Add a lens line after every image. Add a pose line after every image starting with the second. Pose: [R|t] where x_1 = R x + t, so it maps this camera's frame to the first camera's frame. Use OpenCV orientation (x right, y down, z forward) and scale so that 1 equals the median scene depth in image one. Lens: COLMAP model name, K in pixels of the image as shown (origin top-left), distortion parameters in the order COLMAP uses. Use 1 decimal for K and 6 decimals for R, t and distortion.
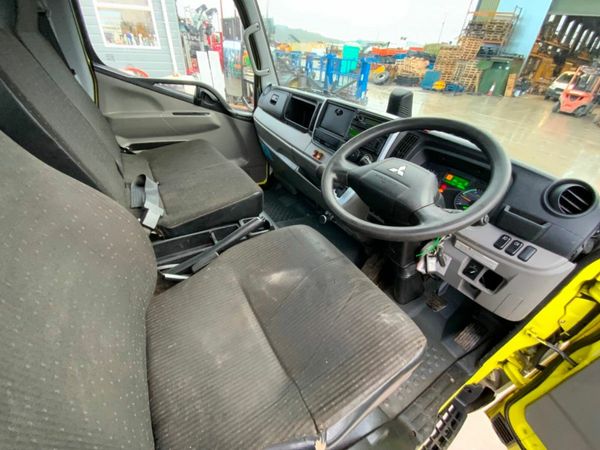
lens RADIAL K [[246.9, 0, 300.0], [0, 246.9, 225.0], [0, 0, 1]] dist [0.012692, -0.016711]
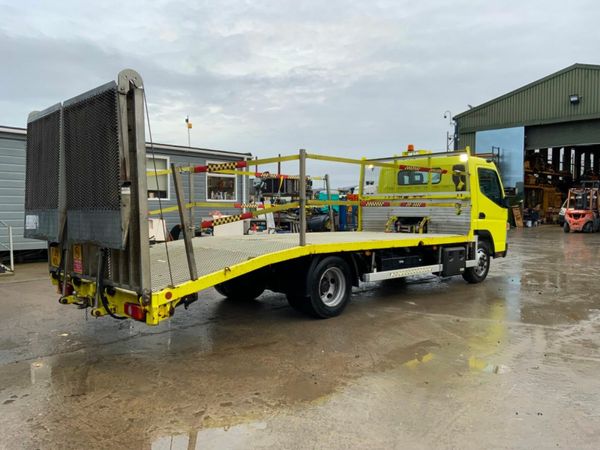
lens RADIAL K [[513.1, 0, 300.0], [0, 513.1, 225.0], [0, 0, 1]] dist [0.058618, -0.134894]
pose [[0.974402, -0.074941, 0.211954, -0.304371], [0.178575, 0.830753, -0.527219, 0.293970], [-0.136571, 0.551573, 0.822870, -0.403482]]
